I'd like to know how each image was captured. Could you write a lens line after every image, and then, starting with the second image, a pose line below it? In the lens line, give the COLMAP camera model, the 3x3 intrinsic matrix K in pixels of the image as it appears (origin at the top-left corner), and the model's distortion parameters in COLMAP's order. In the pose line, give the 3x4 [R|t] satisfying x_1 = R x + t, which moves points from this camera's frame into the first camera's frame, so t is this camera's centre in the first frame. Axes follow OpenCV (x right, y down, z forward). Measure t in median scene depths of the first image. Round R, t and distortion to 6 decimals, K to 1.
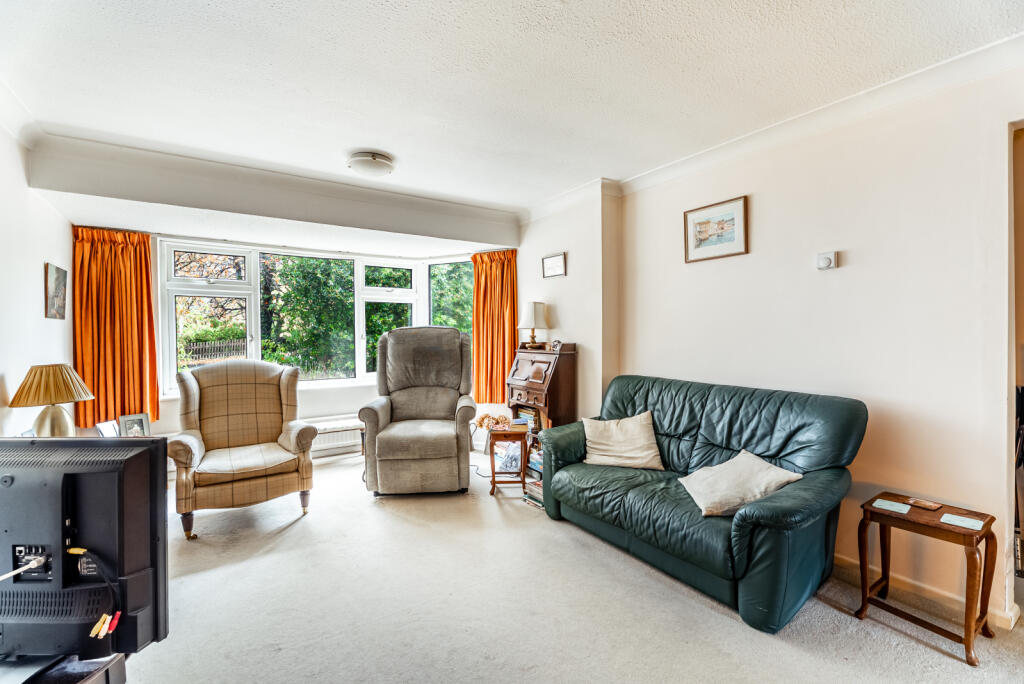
lens RADIAL K [[454.6, 0, 513.8], [0, 454.6, 341.1], [0, 0, 1]] dist [0.001476, -0.001655]
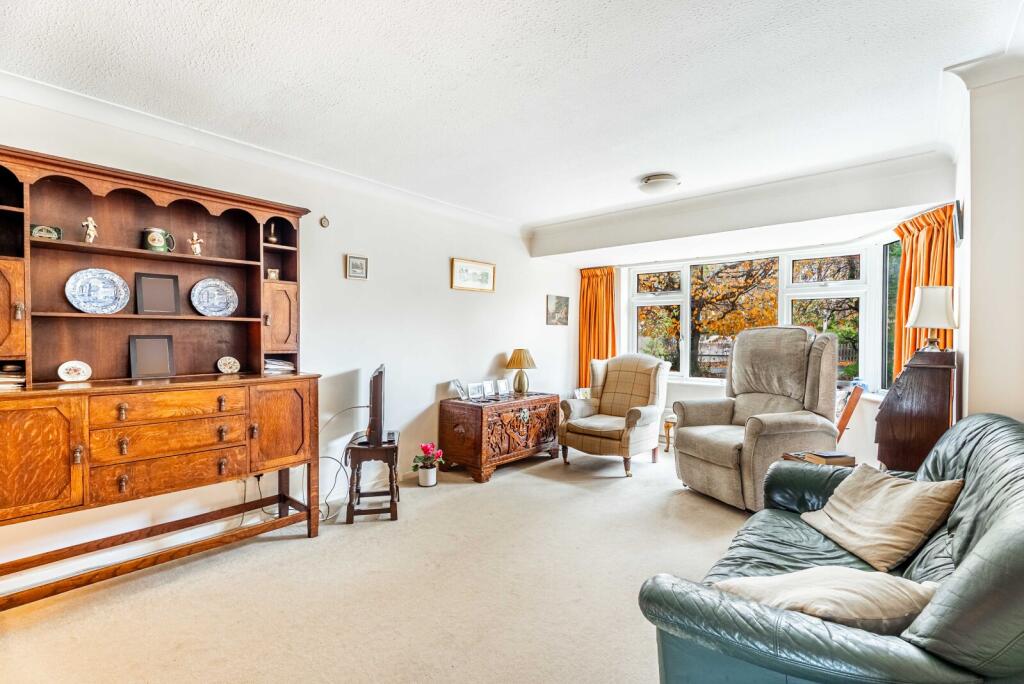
lens RADIAL K [[454.6, 0, 513.9], [0, 454.6, 342.1], [0, 0, 1]] dist [0.001476, -0.001655]
pose [[0.275130, 0.020091, -0.961197, 0.581607], [-0.022492, 0.999642, 0.014457, -0.003953], [0.961144, 0.017642, 0.275483, 0.299092]]
